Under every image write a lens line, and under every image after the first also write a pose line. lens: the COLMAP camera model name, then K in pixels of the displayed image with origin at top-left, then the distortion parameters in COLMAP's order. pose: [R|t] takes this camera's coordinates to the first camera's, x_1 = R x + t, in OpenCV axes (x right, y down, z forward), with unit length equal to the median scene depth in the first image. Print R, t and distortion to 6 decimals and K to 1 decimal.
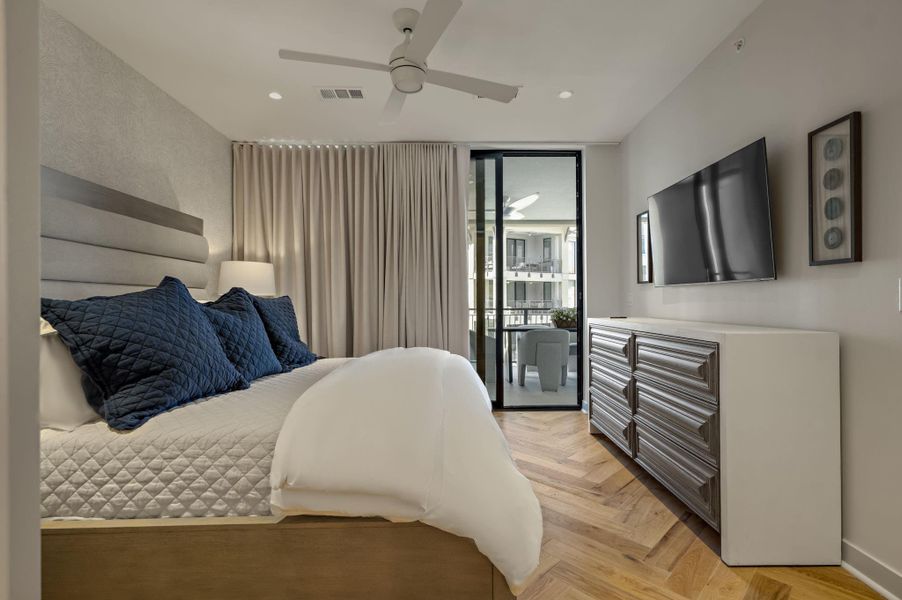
lens RADIAL K [[424.0, 0, 453.5], [0, 424.0, 302.8], [0, 0, 1]] dist [0.005633, 0.000492]
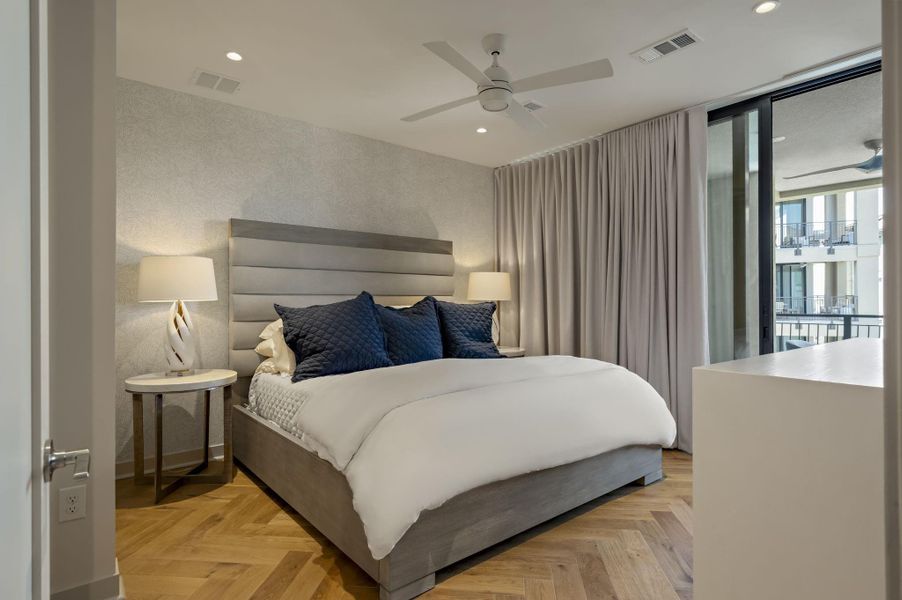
lens RADIAL K [[464.0, 0, 458.1], [0, 464.0, 302.0], [0, 0, 1]] dist [-0.004409, -0.000680]
pose [[0.639957, -0.005334, -0.768392, 0.495171], [0.004506, 0.999985, -0.003189, -0.010065], [0.768398, -0.001422, 0.639971, 0.125701]]
